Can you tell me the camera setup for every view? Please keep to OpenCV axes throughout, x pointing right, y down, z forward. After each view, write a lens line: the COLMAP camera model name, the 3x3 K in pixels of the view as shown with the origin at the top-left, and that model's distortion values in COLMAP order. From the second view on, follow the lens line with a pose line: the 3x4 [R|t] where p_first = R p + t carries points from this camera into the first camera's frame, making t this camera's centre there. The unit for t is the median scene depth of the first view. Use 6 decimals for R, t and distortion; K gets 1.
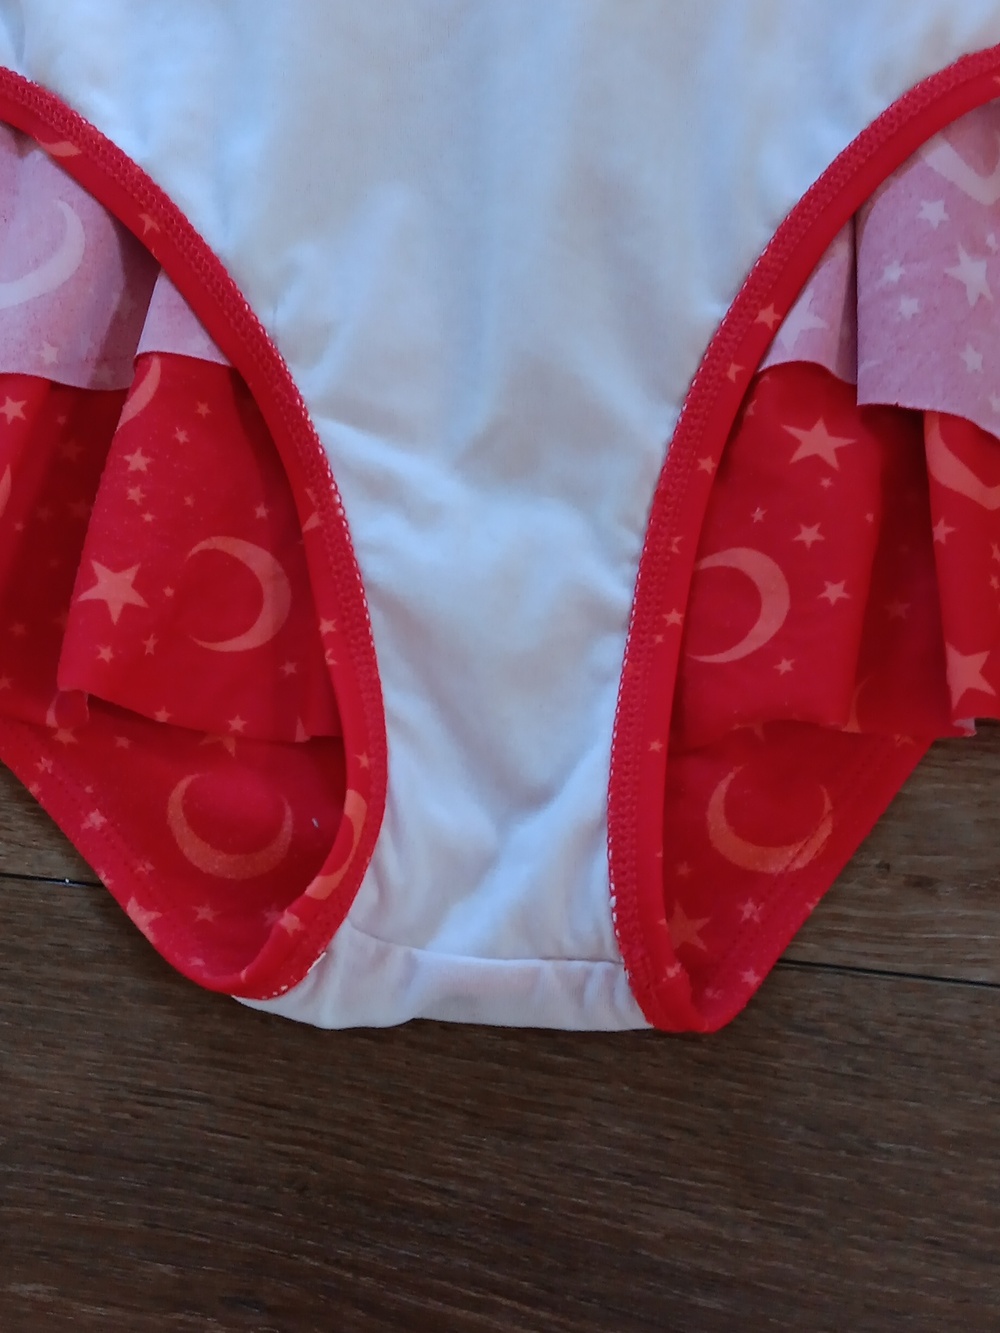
lens RADIAL K [[1716.8, 0, 493.9], [0, 1716.8, 676.9], [0, 0, 1]] dist [0.180010, -0.510115]
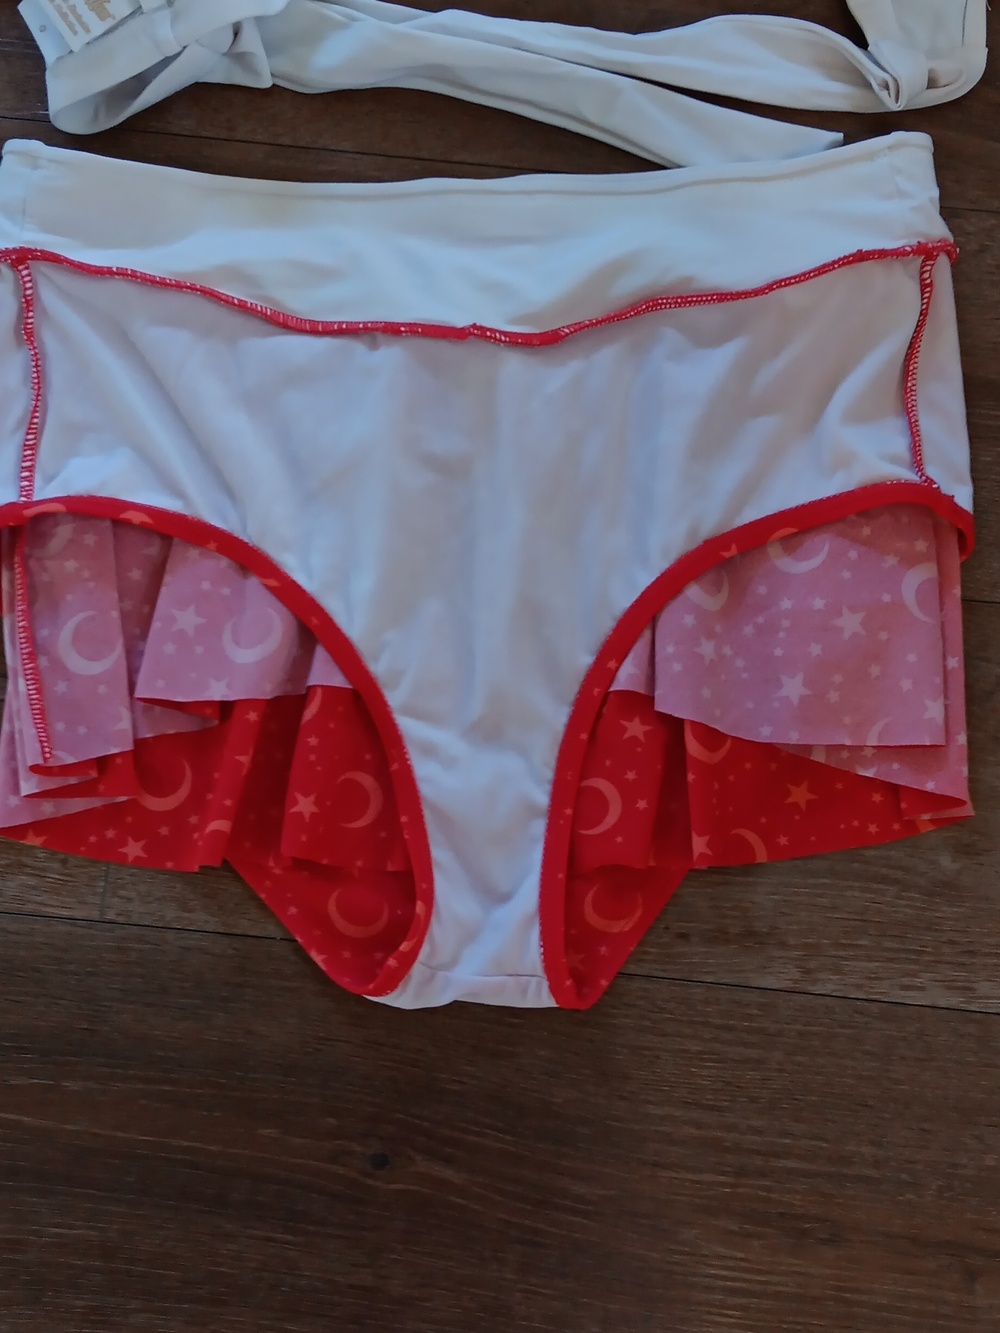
lens RADIAL K [[1716.8, 0, 493.9], [0, 1716.8, 676.9], [0, 0, 1]] dist [0.180010, -0.510115]
pose [[0.998849, -0.007025, 0.047457, -0.085590], [0.004183, 0.998206, 0.059726, -0.327673], [-0.047791, -0.059459, 0.997086, -1.091038]]
